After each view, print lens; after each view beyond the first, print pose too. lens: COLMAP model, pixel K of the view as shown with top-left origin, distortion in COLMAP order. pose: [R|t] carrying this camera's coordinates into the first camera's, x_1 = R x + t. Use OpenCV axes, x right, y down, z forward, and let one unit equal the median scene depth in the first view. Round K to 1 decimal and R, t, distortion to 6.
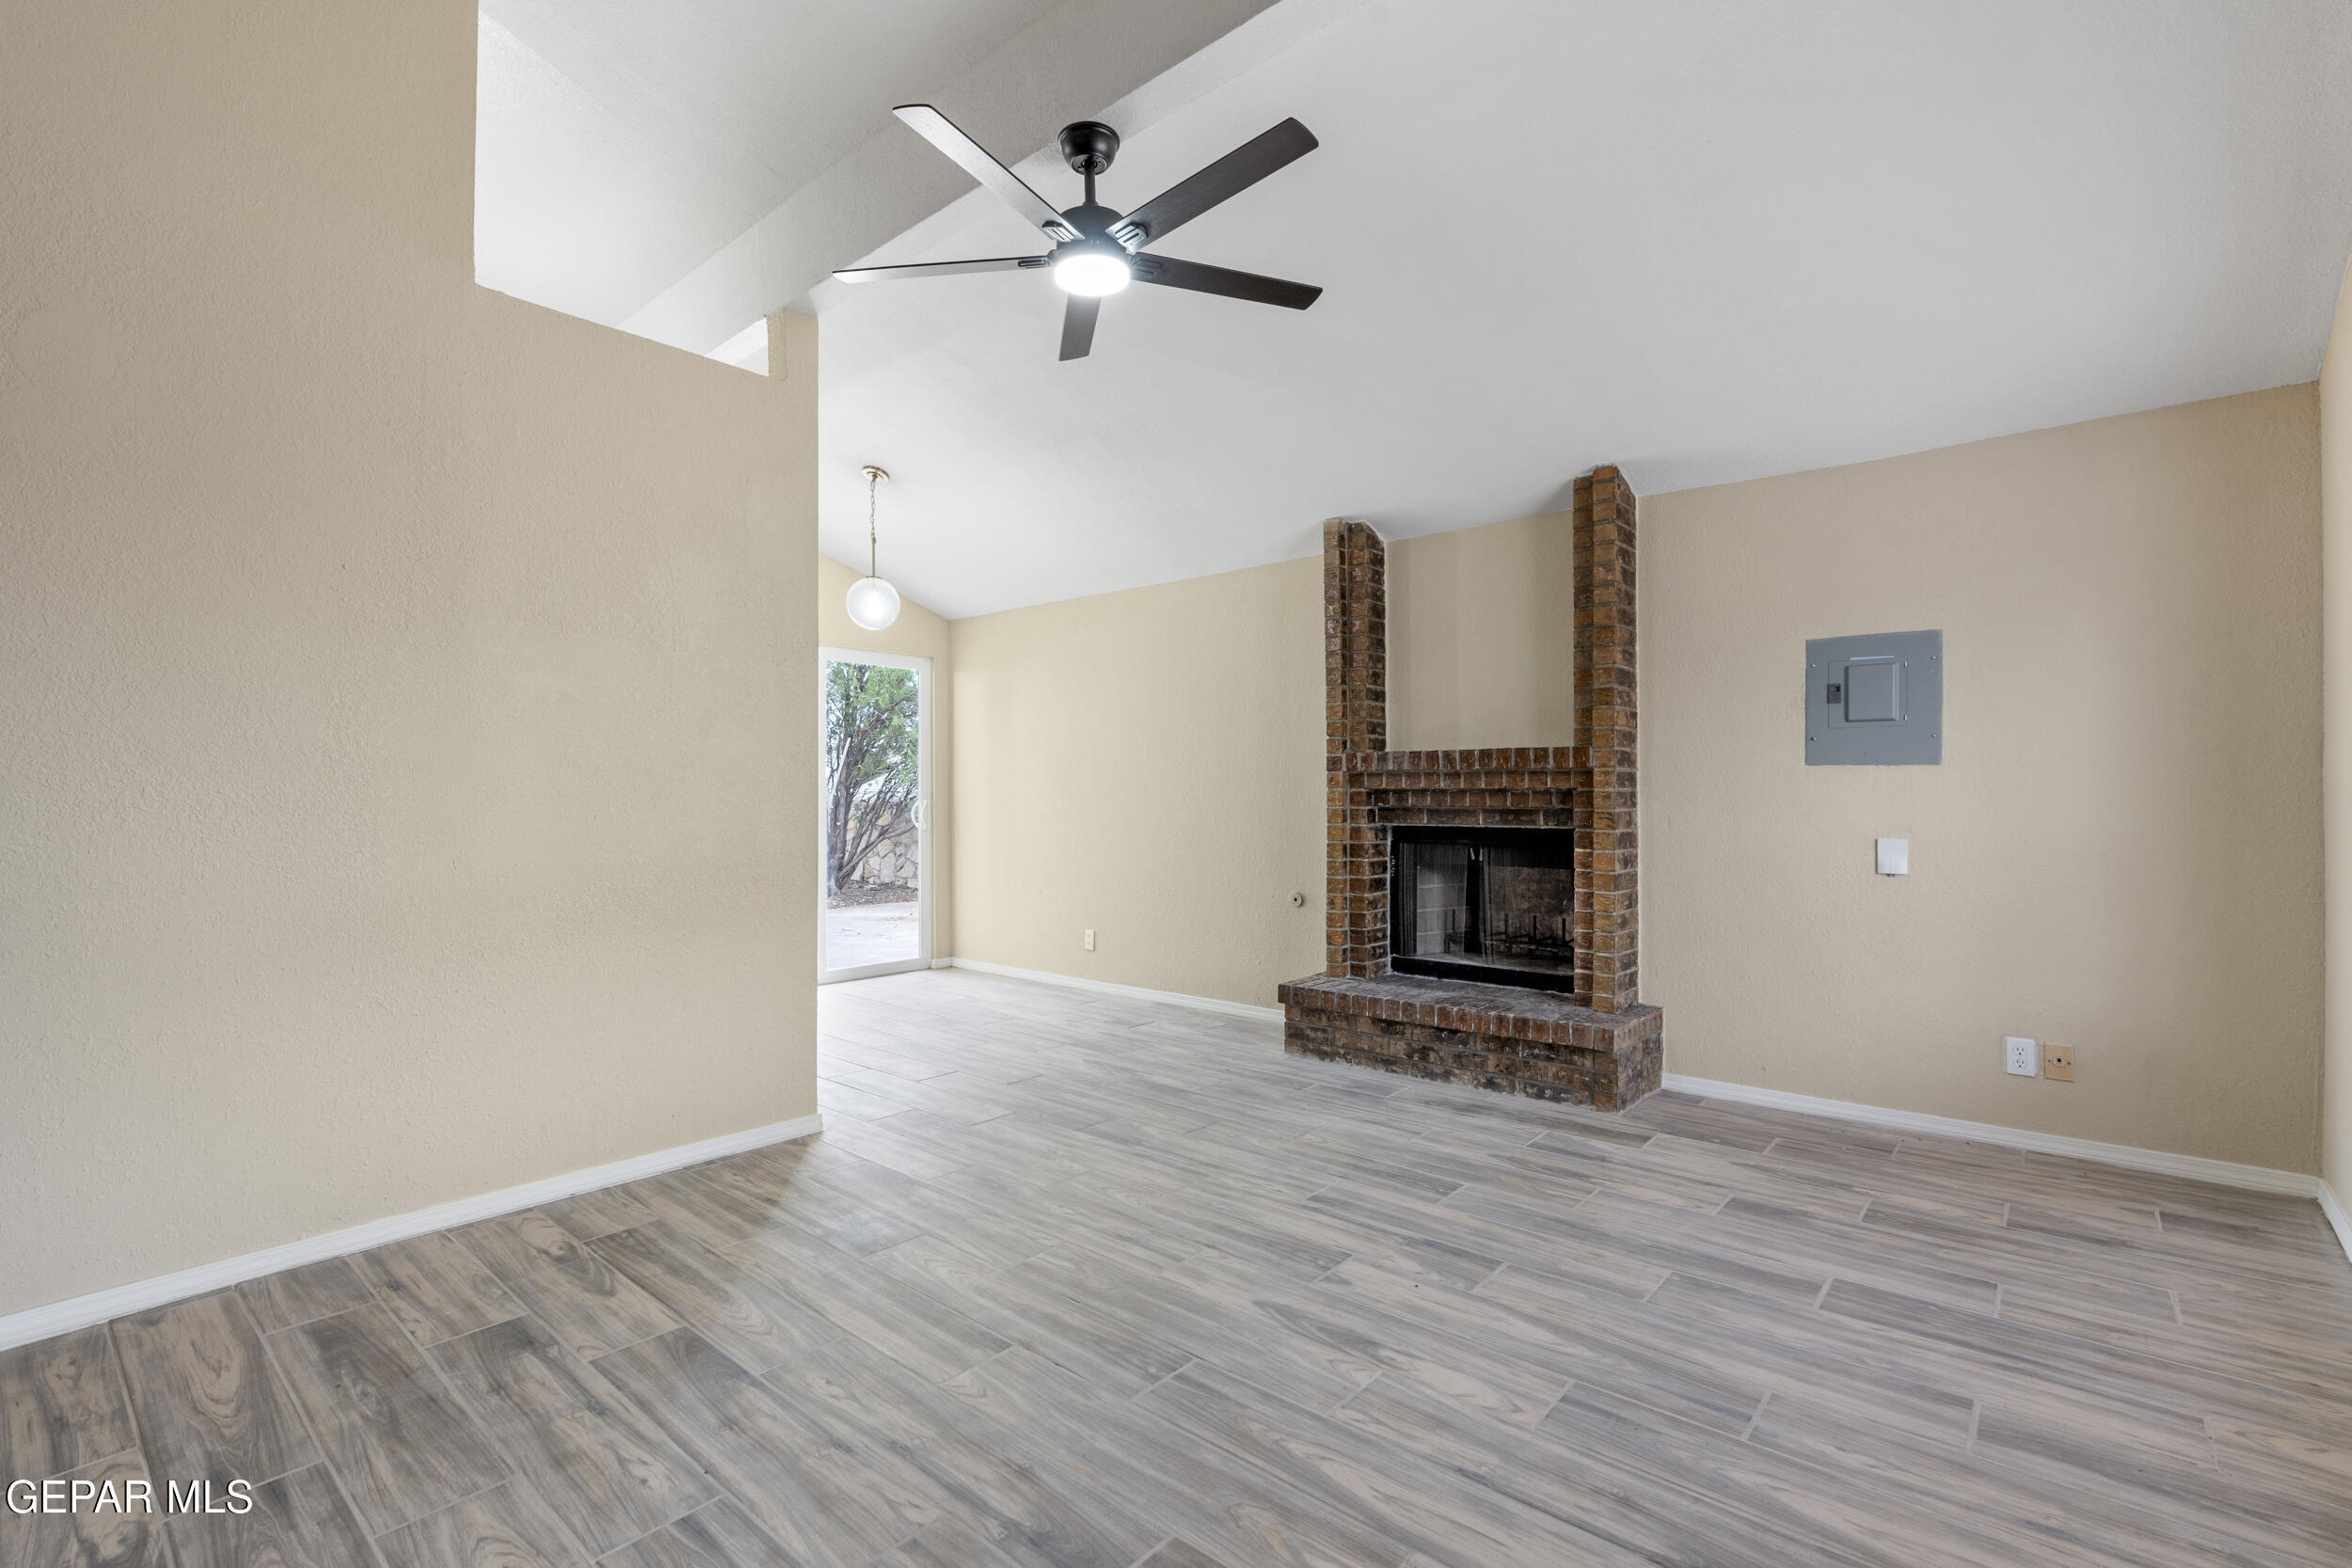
lens RADIAL K [[1058.6, 0, 1171.4], [0, 1058.6, 790.3], [0, 0, 1]] dist [-0.013123, 0.004922]
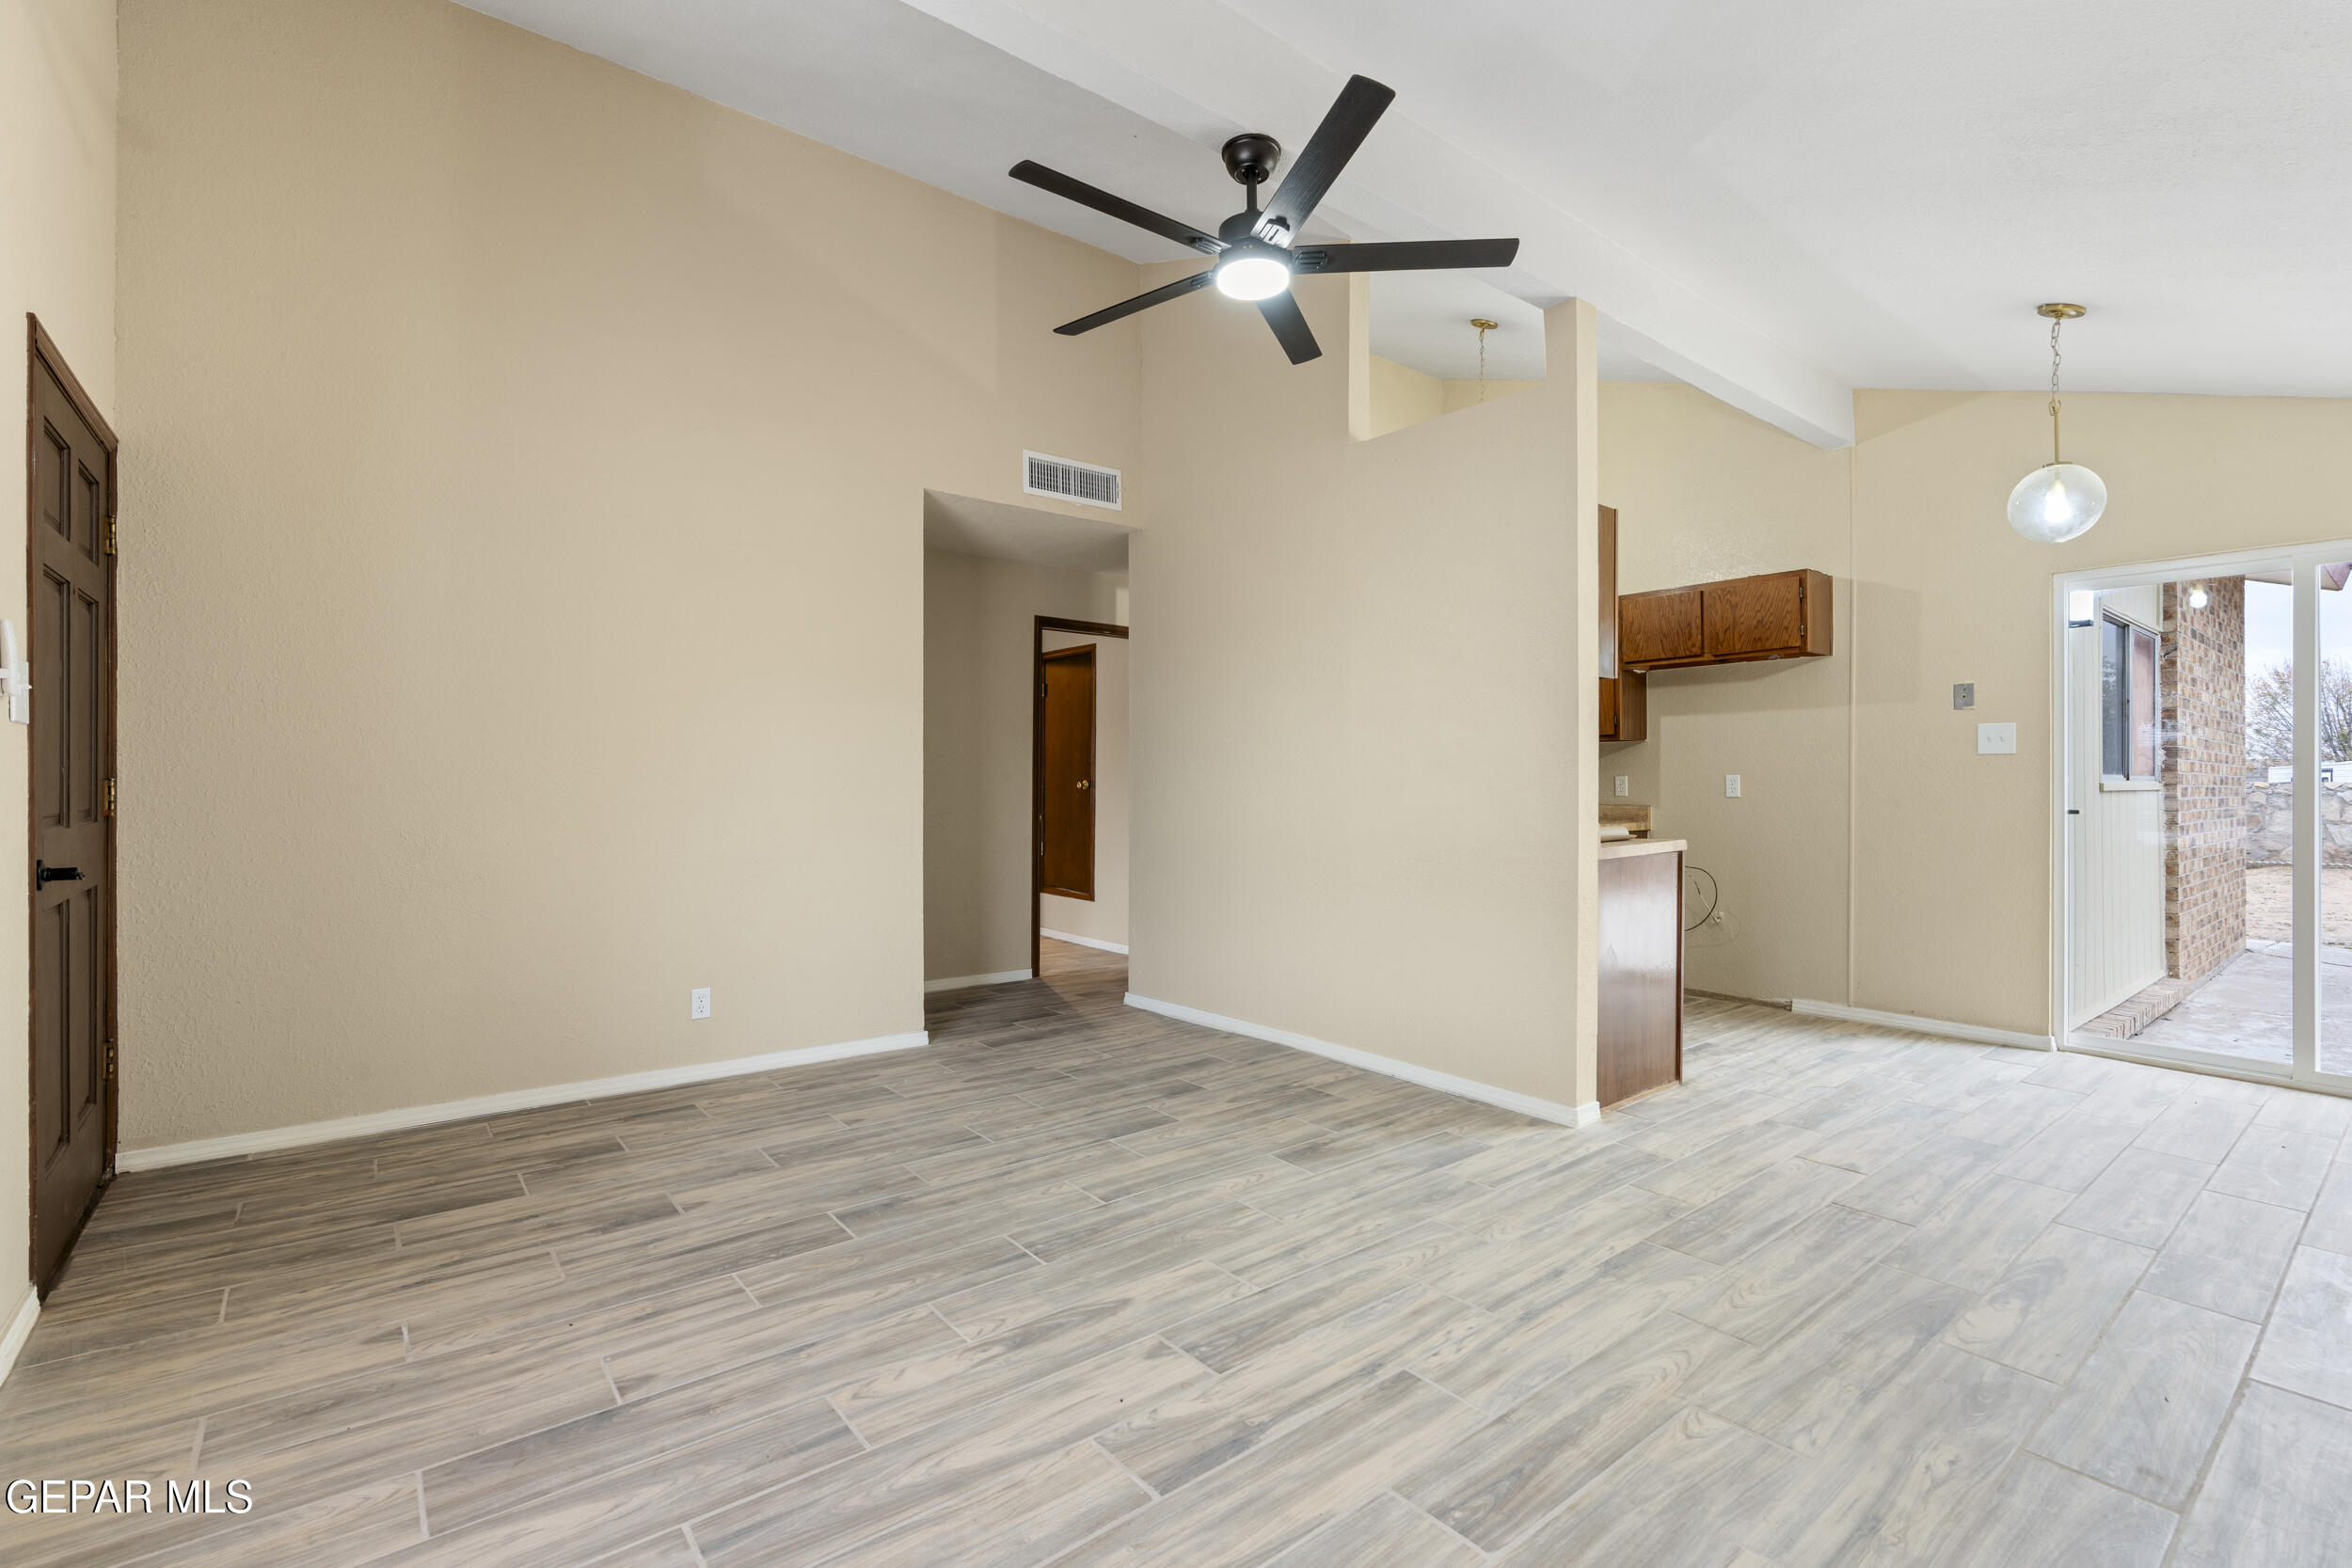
lens RADIAL K [[1058.6, 0, 1178.8], [0, 1058.6, 778.1], [0, 0, 1]] dist [-0.013123, 0.004922]
pose [[-0.178095, -0.000548, -0.984013, 0.897085], [0.002578, 0.999996, -0.001023, -0.000864], [0.984010, -0.002719, -0.178092, 1.052672]]
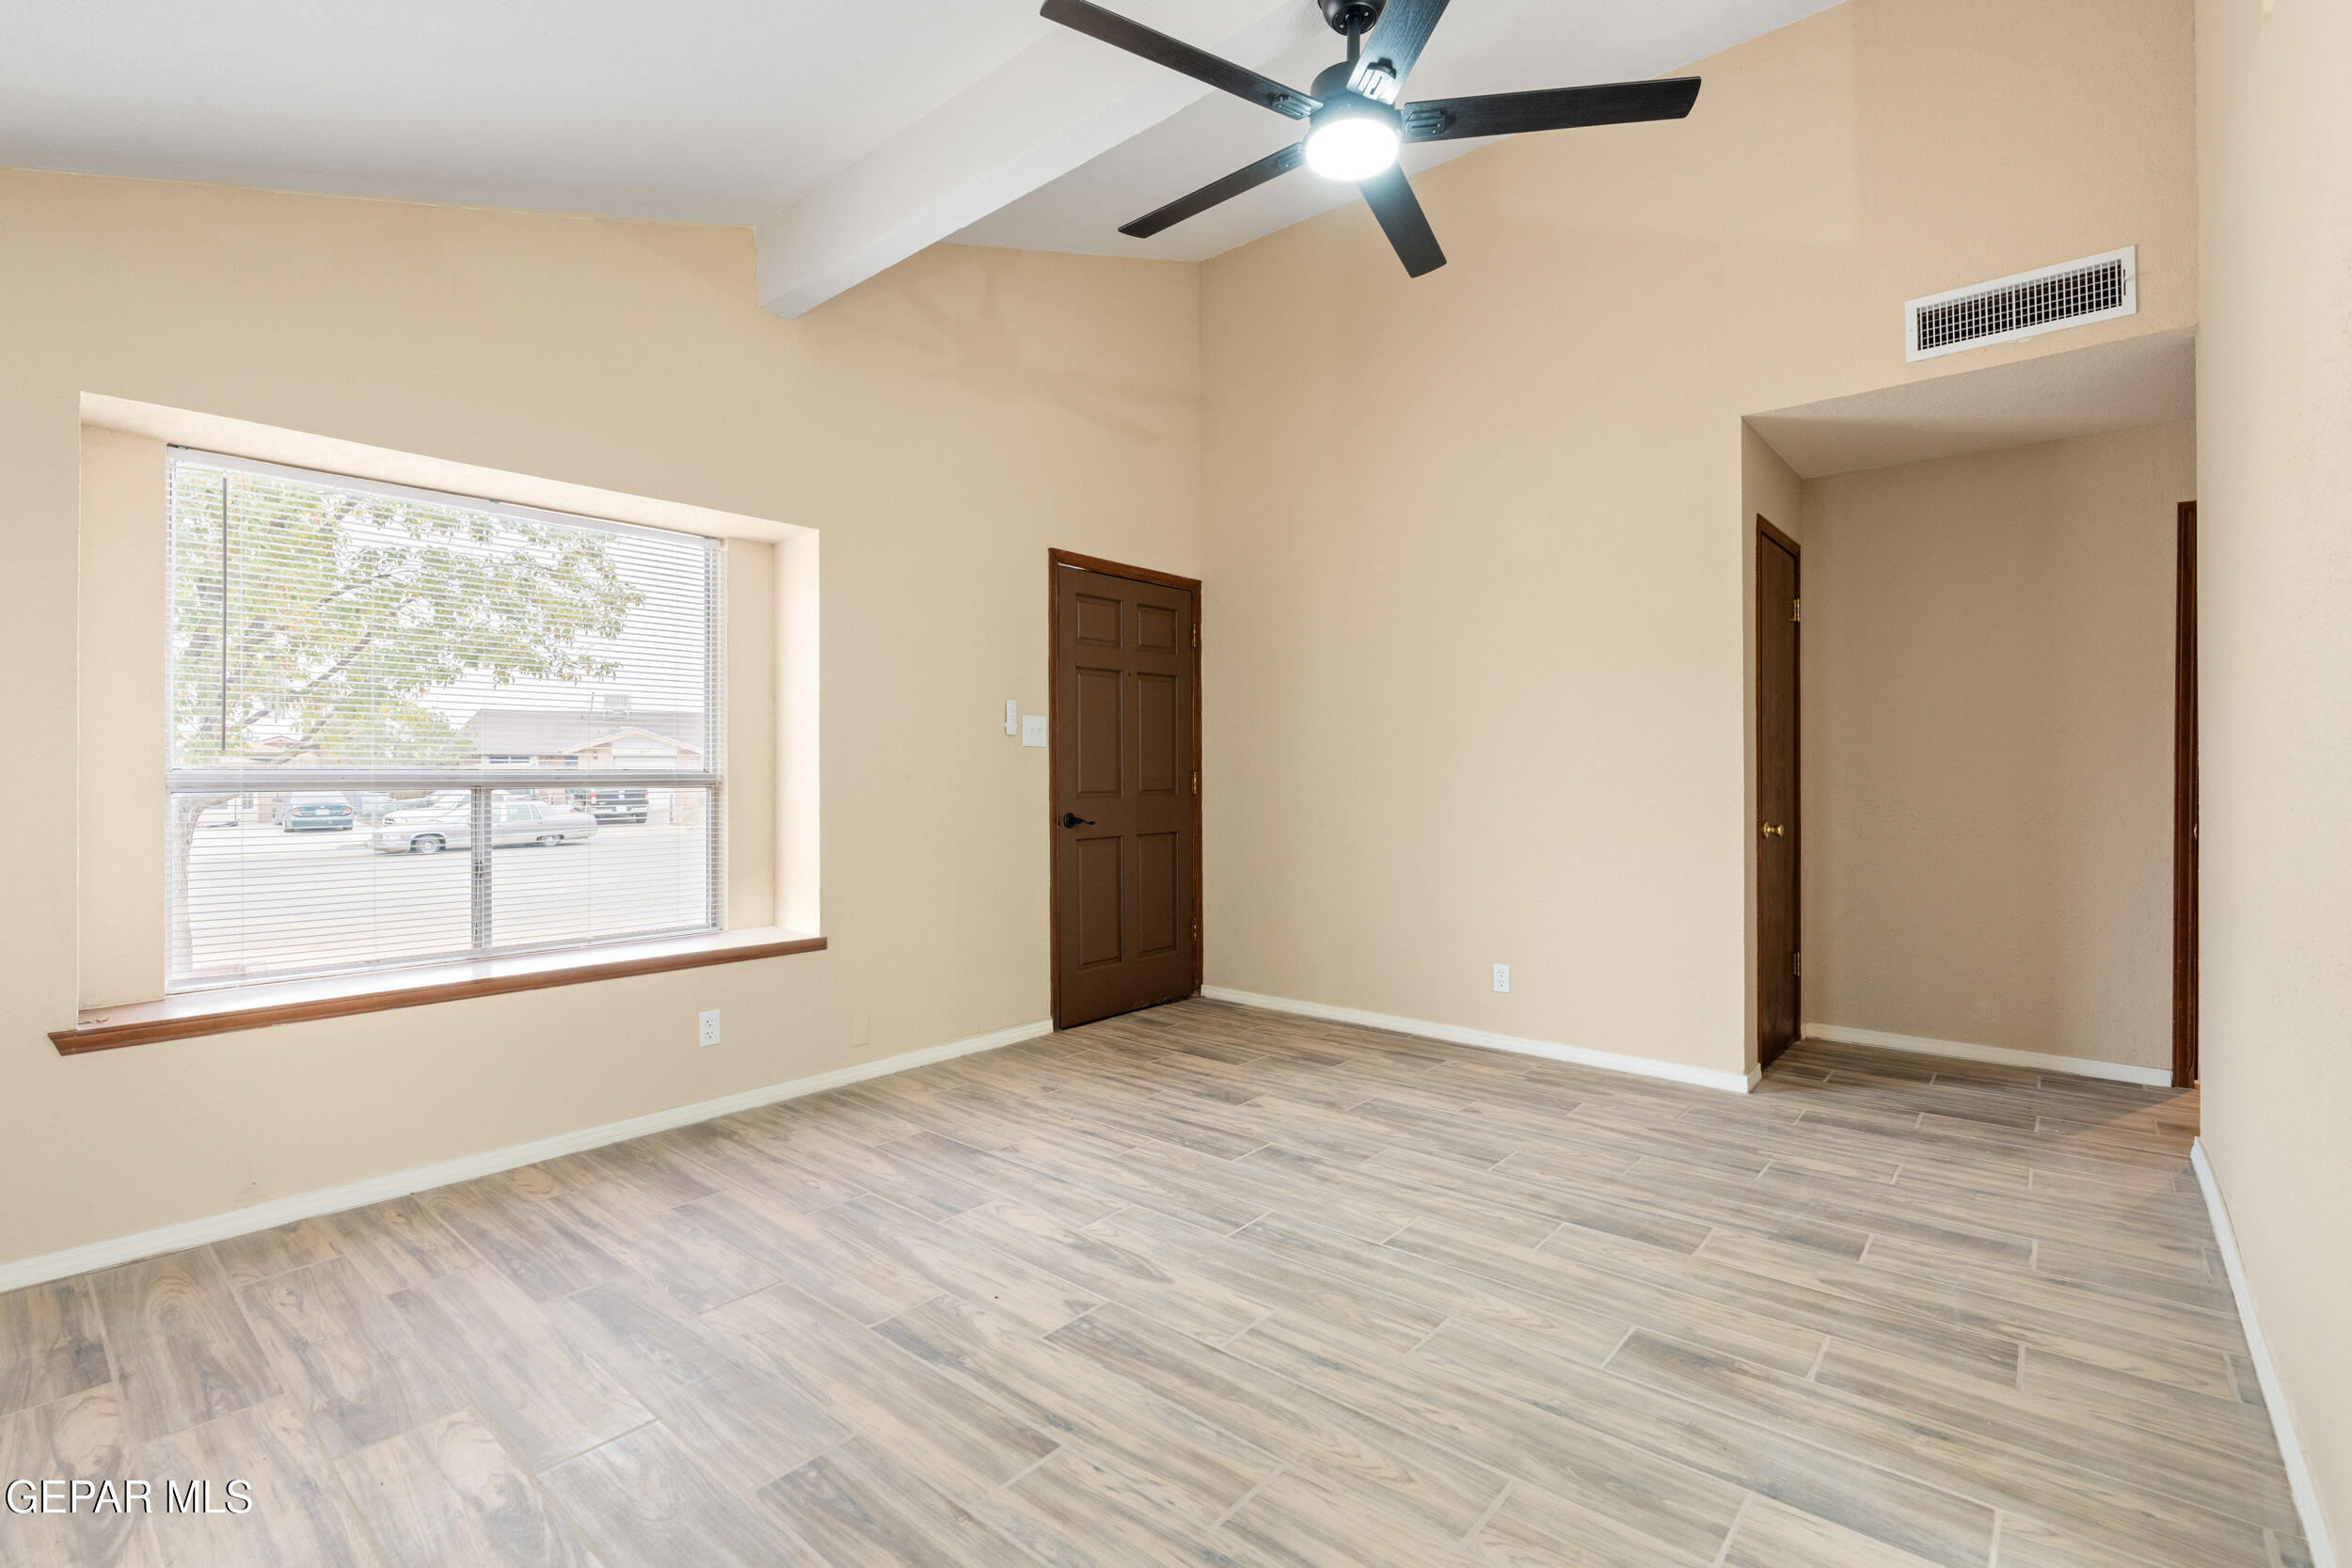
lens RADIAL K [[1058.6, 0, 1174.3], [0, 1058.6, 773.8], [0, 0, 1]] dist [-0.013123, 0.004922]
pose [[-0.999961, 0.005392, -0.007015, 0.068848], [0.005416, 0.999980, -0.003408, 0.004481], [0.006996, -0.003446, -0.999970, 1.727634]]
